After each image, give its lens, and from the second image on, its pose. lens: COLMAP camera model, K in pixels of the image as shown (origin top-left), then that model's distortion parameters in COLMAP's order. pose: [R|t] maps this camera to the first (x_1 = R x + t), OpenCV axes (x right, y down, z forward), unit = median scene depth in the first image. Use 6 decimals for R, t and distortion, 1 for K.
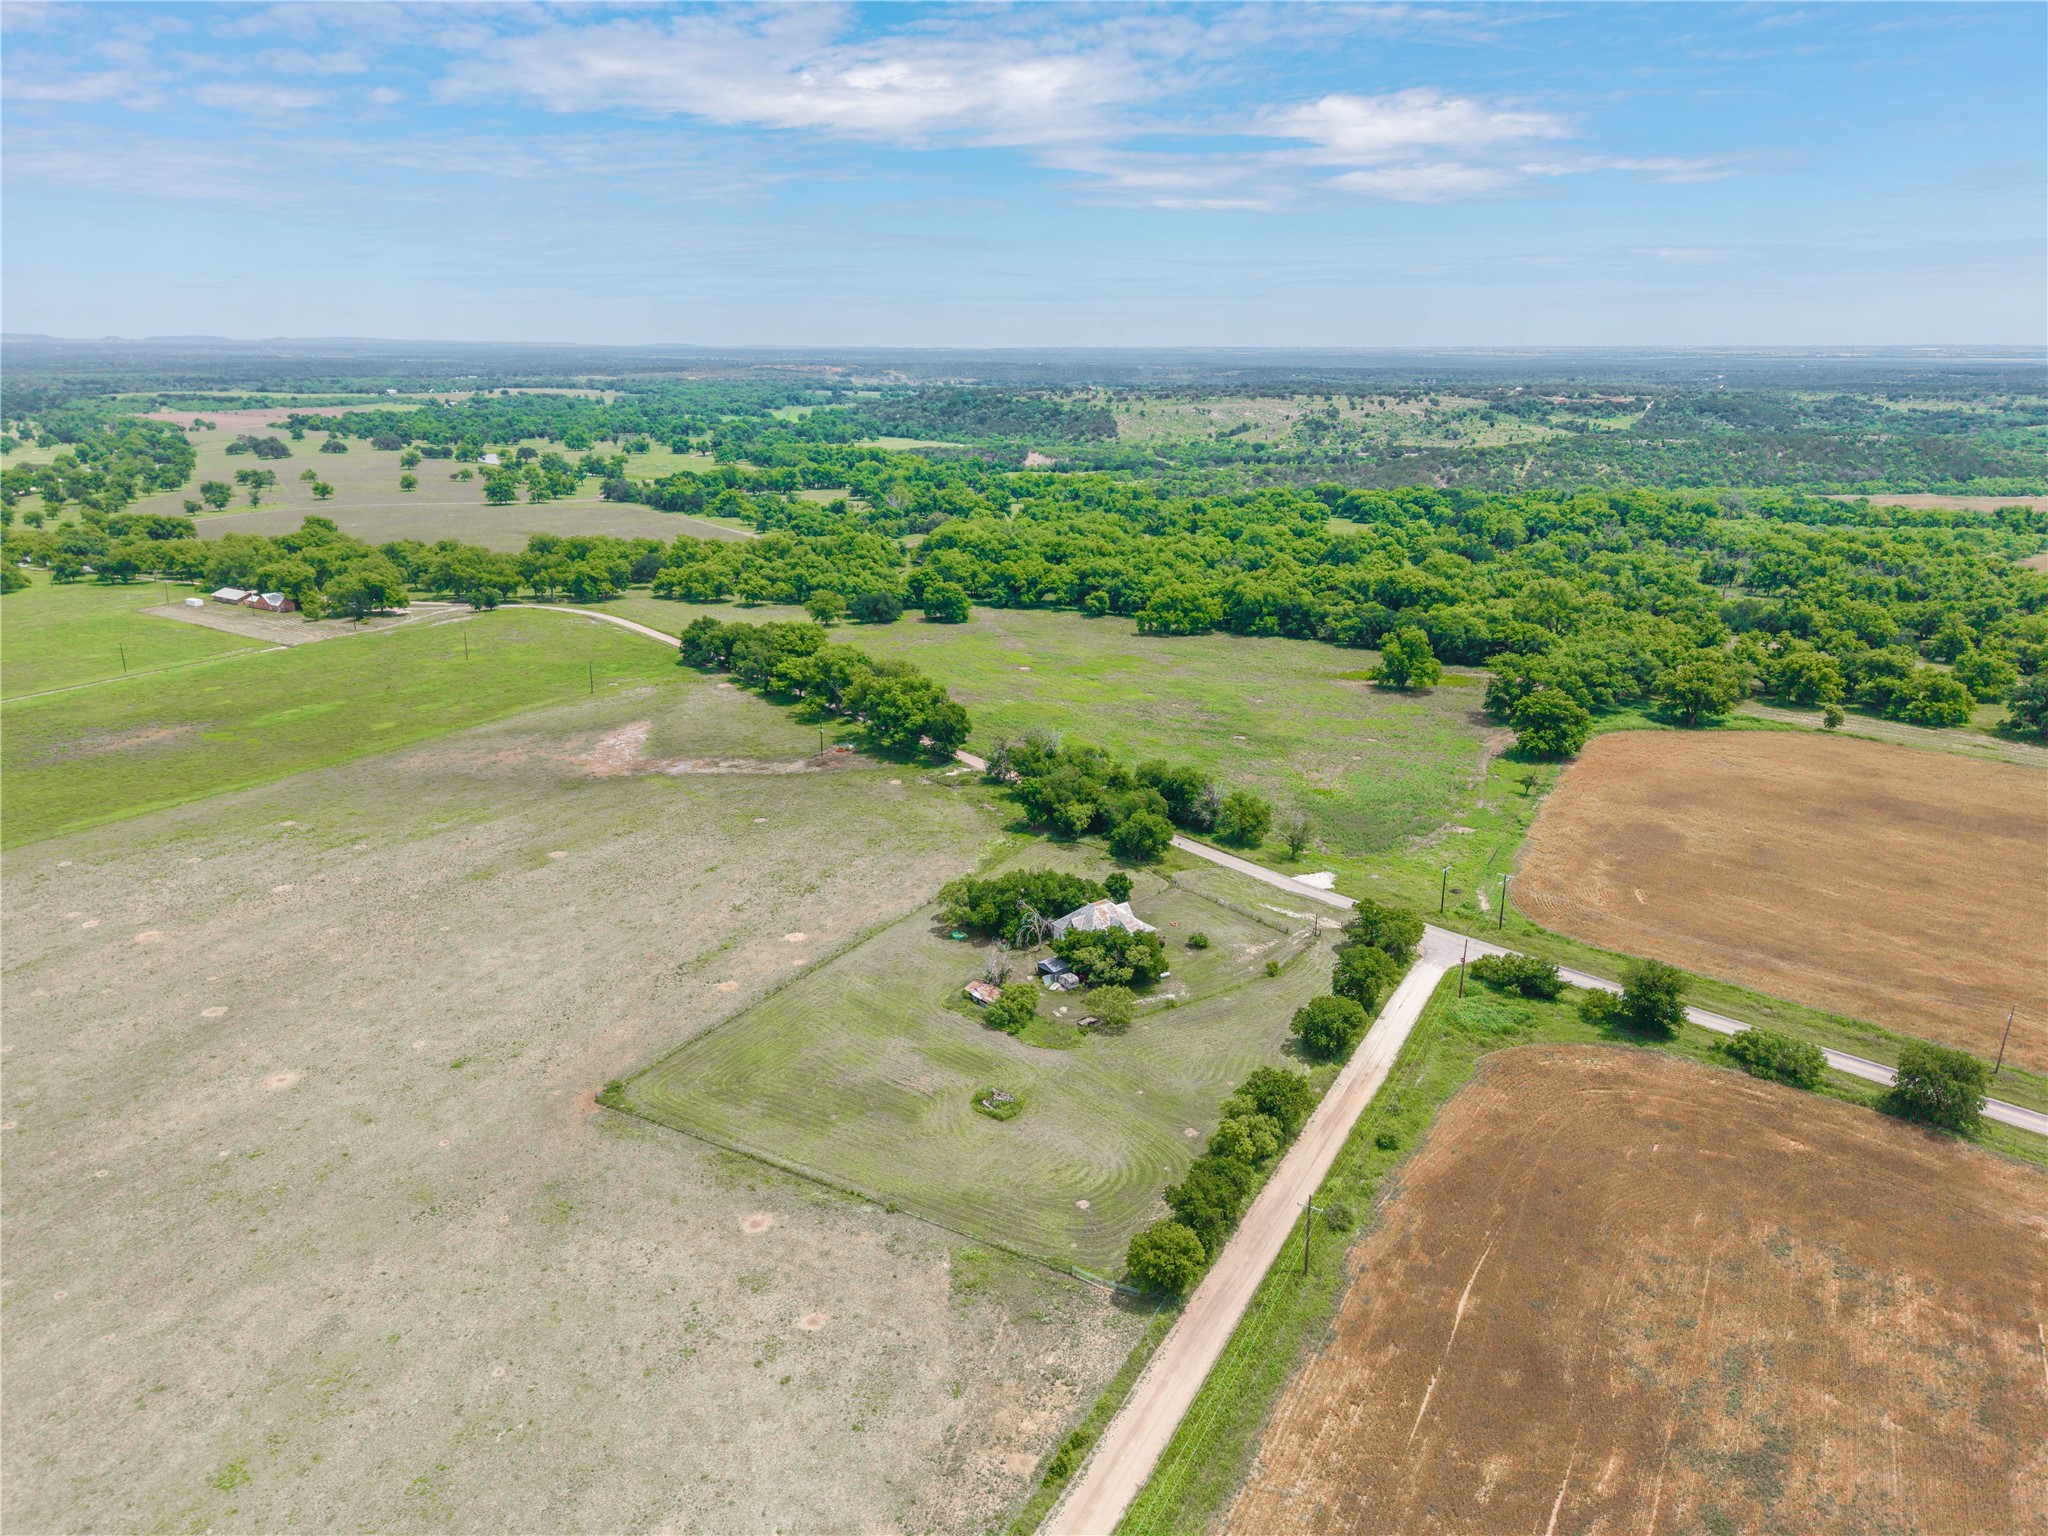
lens RADIAL K [[1362.5, 0, 1027.0], [0, 1362.5, 767.7], [0, 0, 1]] dist [0.049807, -0.047289]
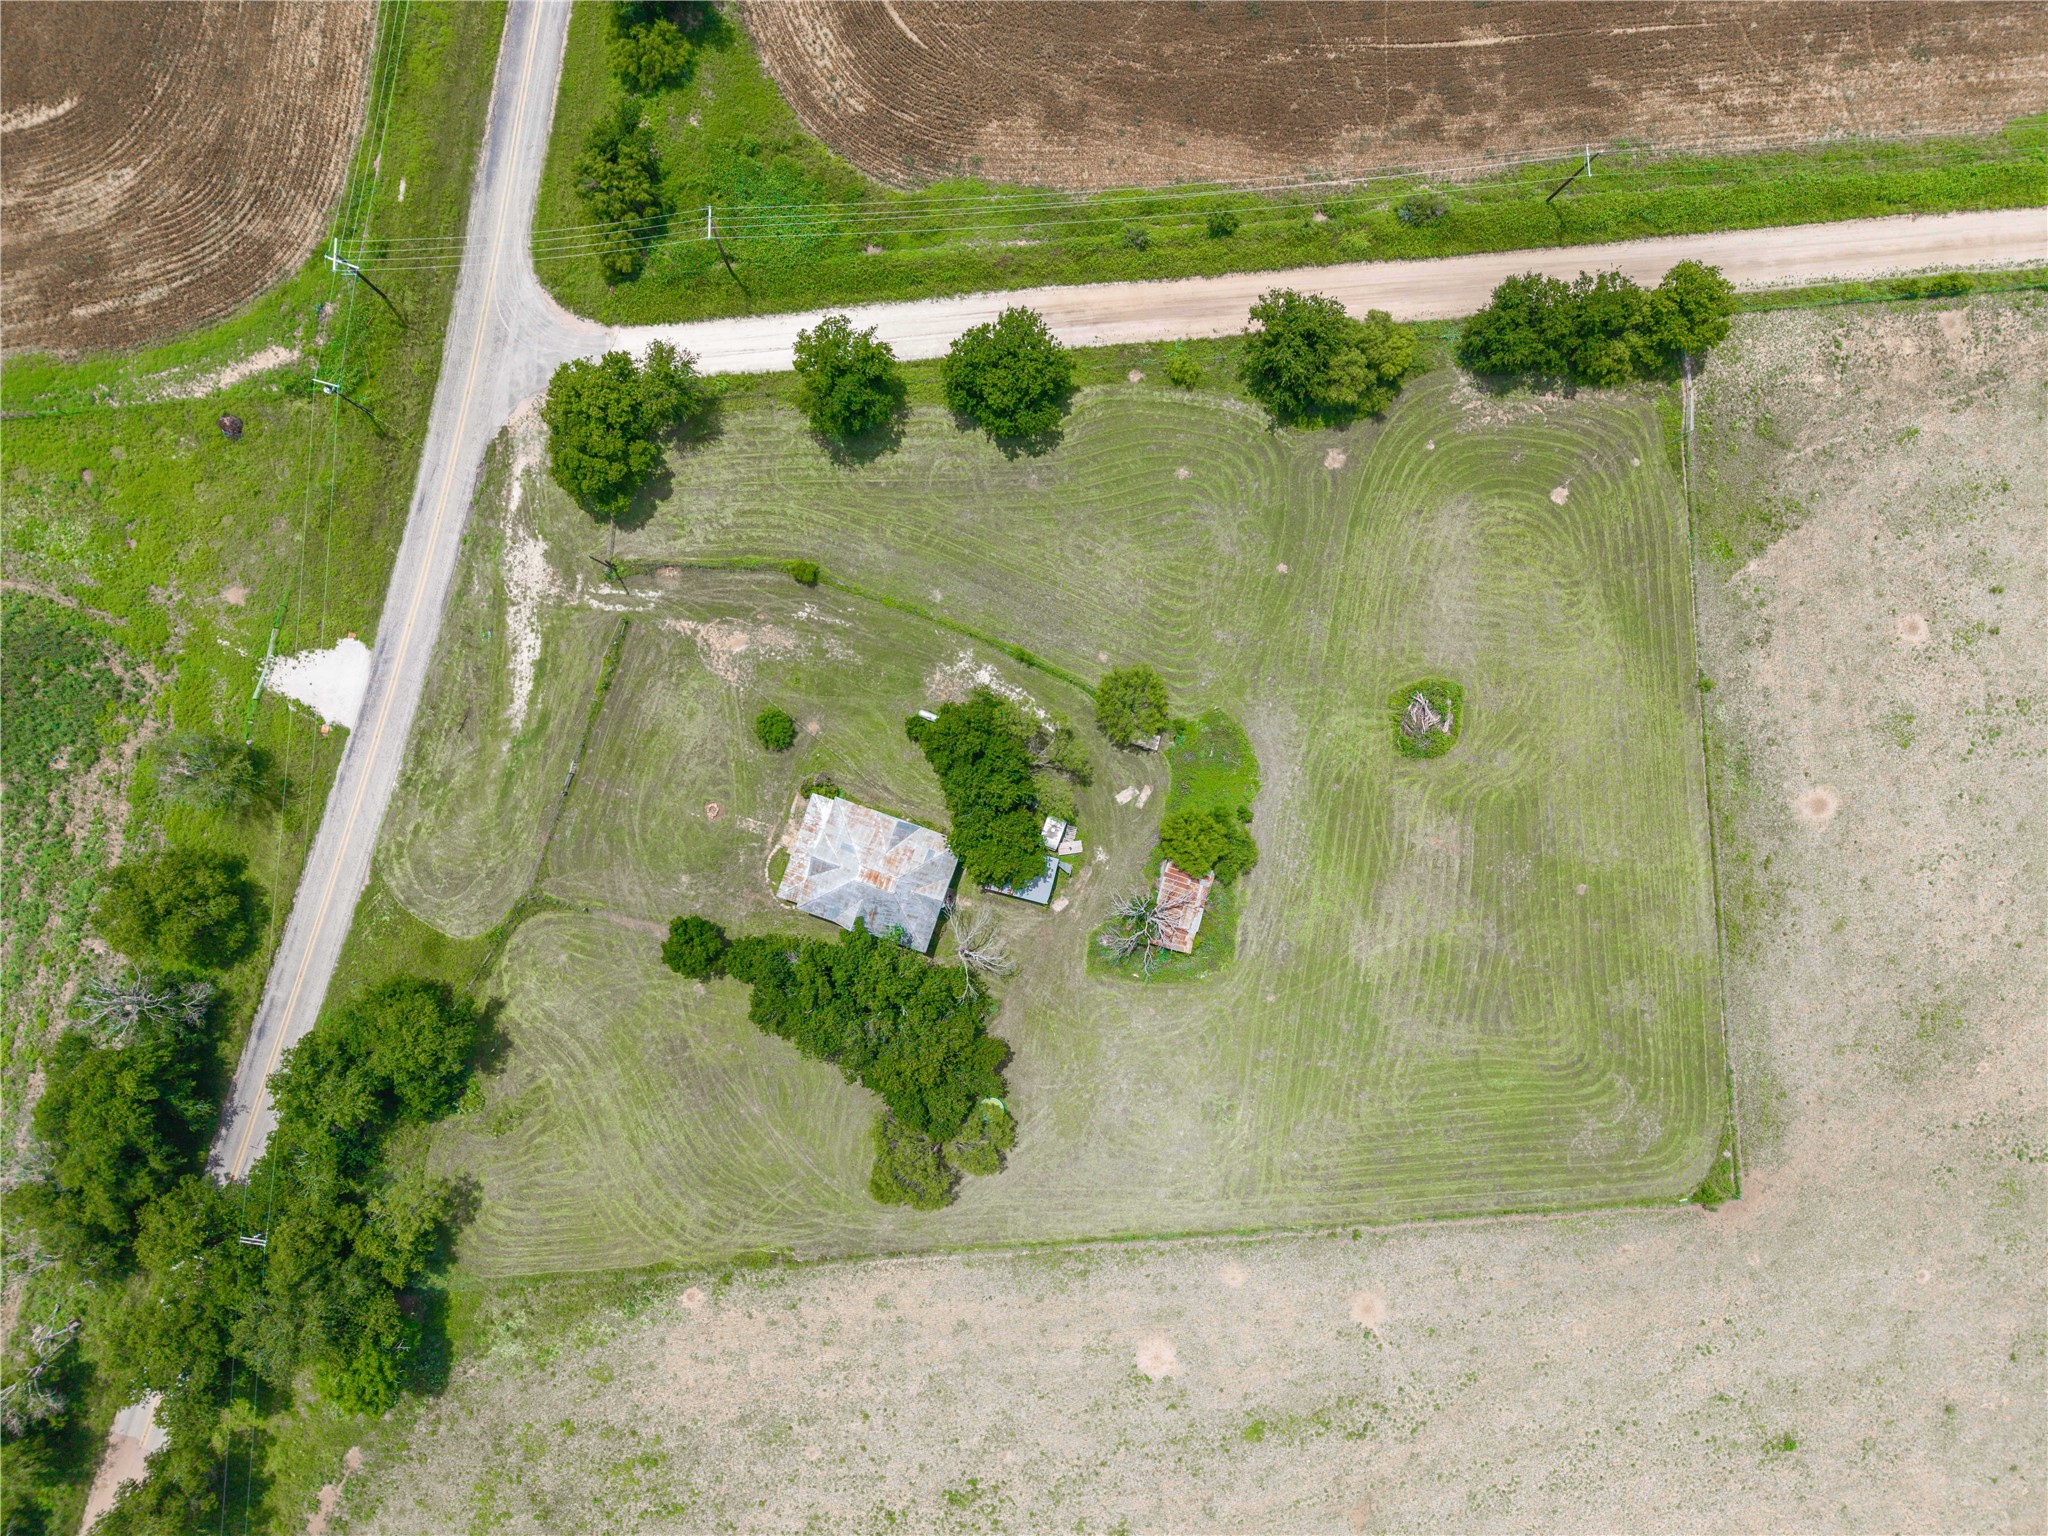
lens RADIAL K [[1362.5, 0, 1027.0], [0, 1362.5, 767.7], [0, 0, 1]] dist [0.049807, -0.047289]
pose [[-0.554530, -0.831992, -0.016914, 0.097561], [0.229187, -0.172231, 0.958024, -0.561840], [-0.799981, 0.527377, 0.286189, 1.135206]]
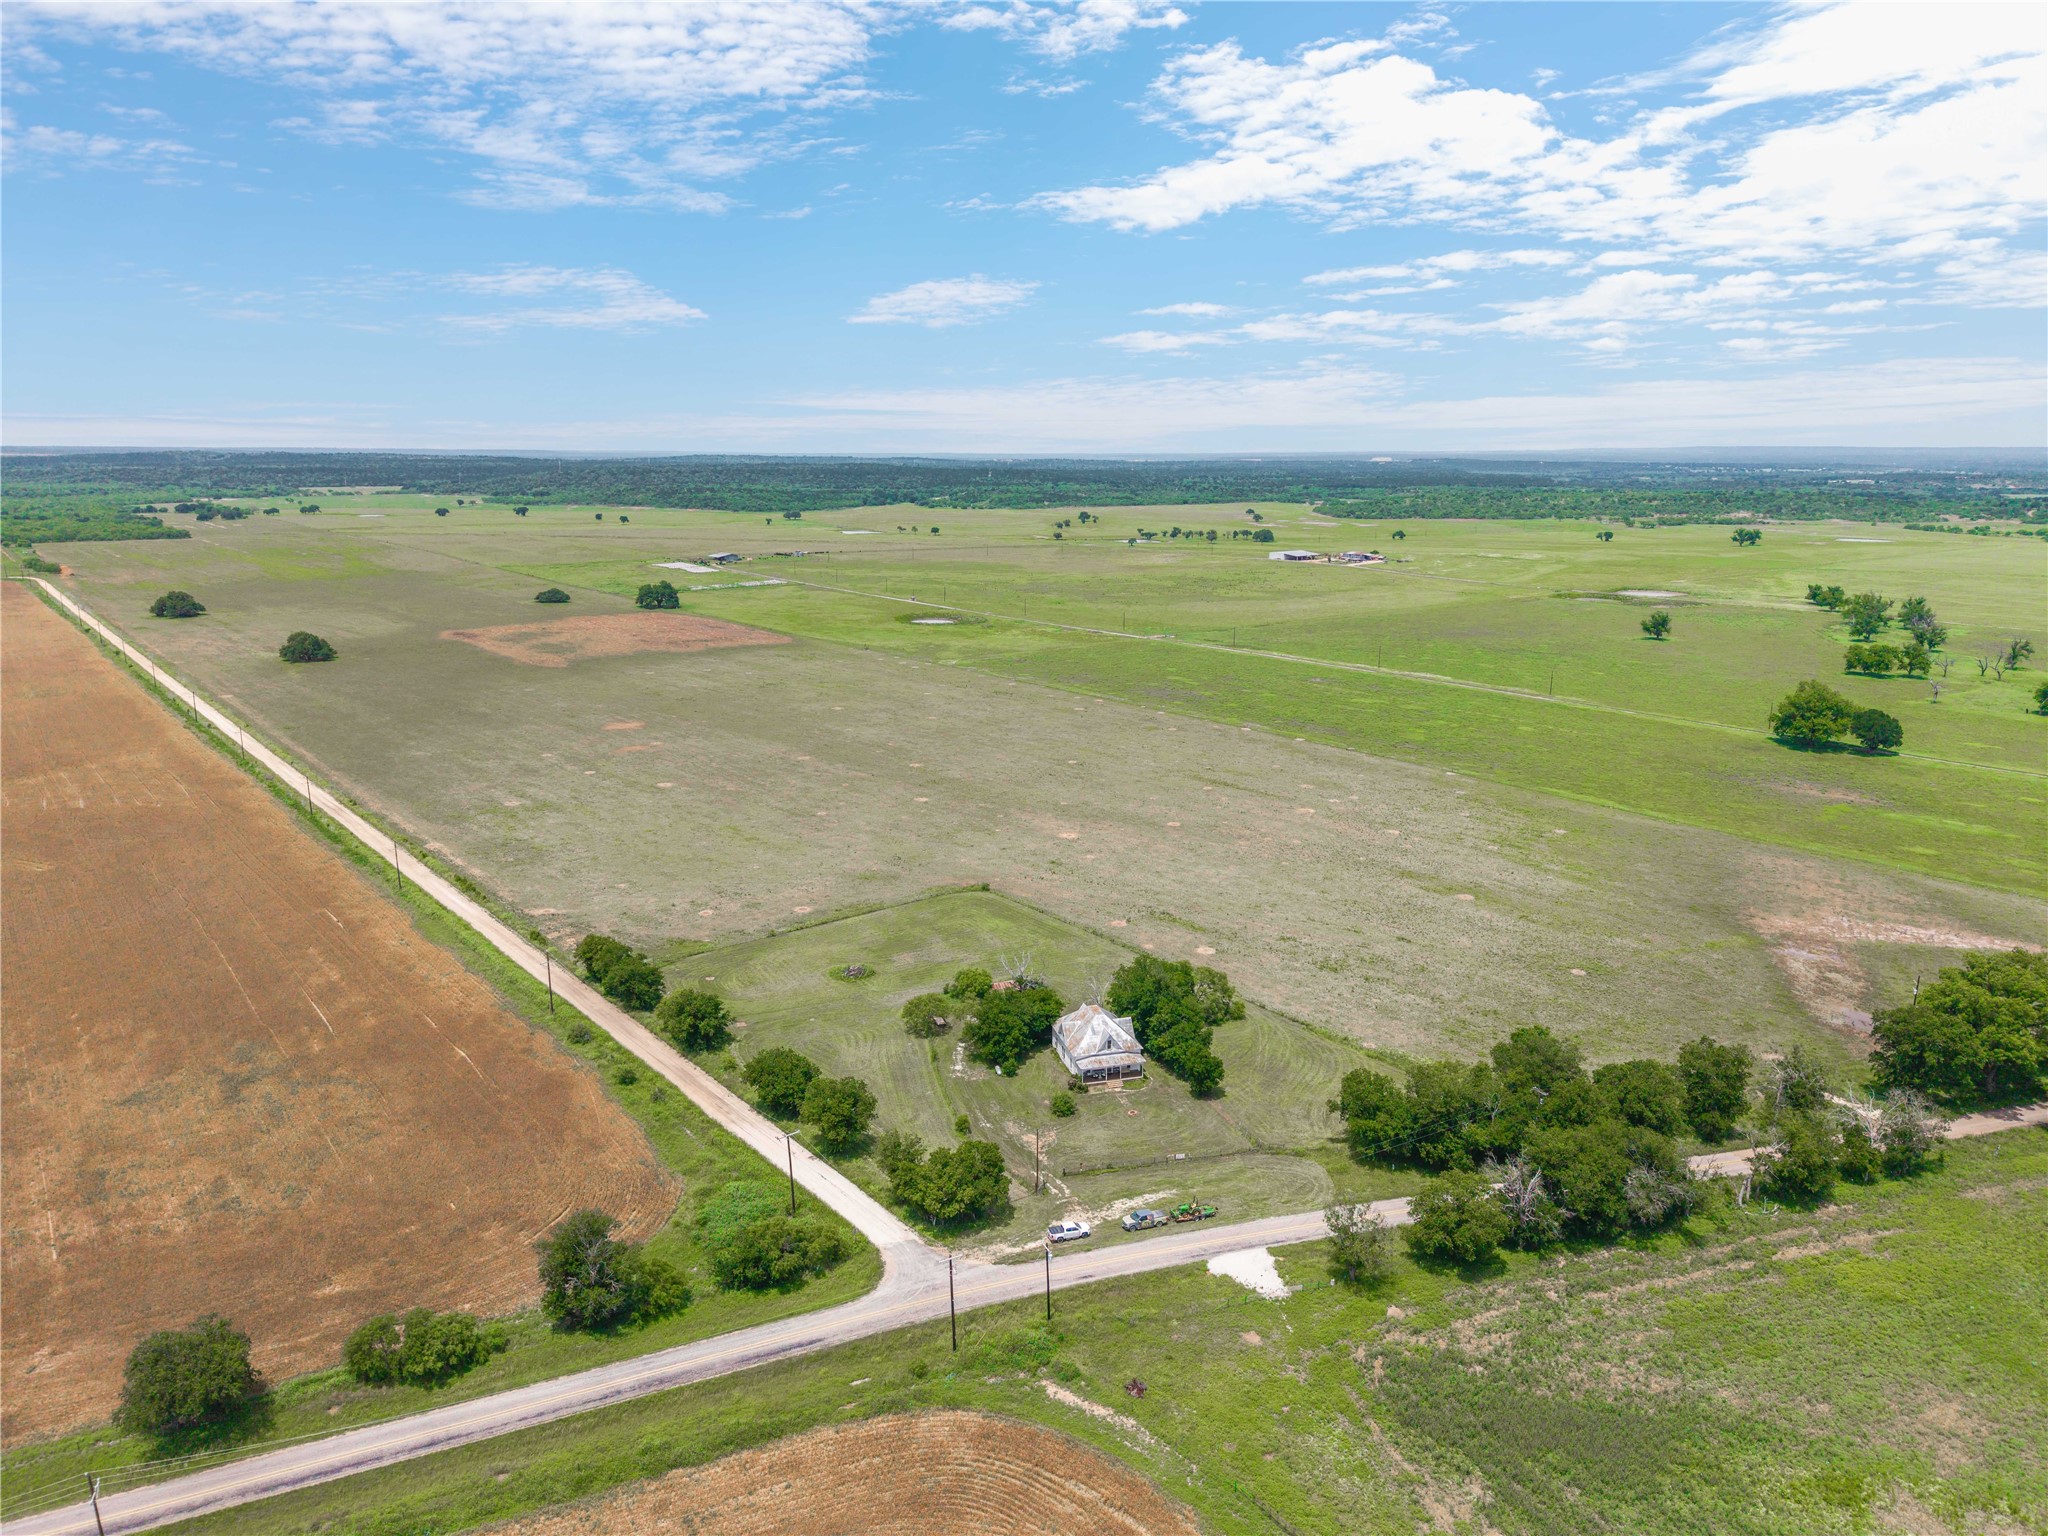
lens RADIAL K [[1362.5, 0, 1027.0], [0, 1362.5, 767.7], [0, 0, 1]] dist [0.049807, -0.047289]
pose [[-0.365858, 0.200852, -0.908739, 1.242633], [-0.279419, 0.907682, 0.313112, -0.455300], [0.887735, 0.368473, -0.275961, 1.673541]]
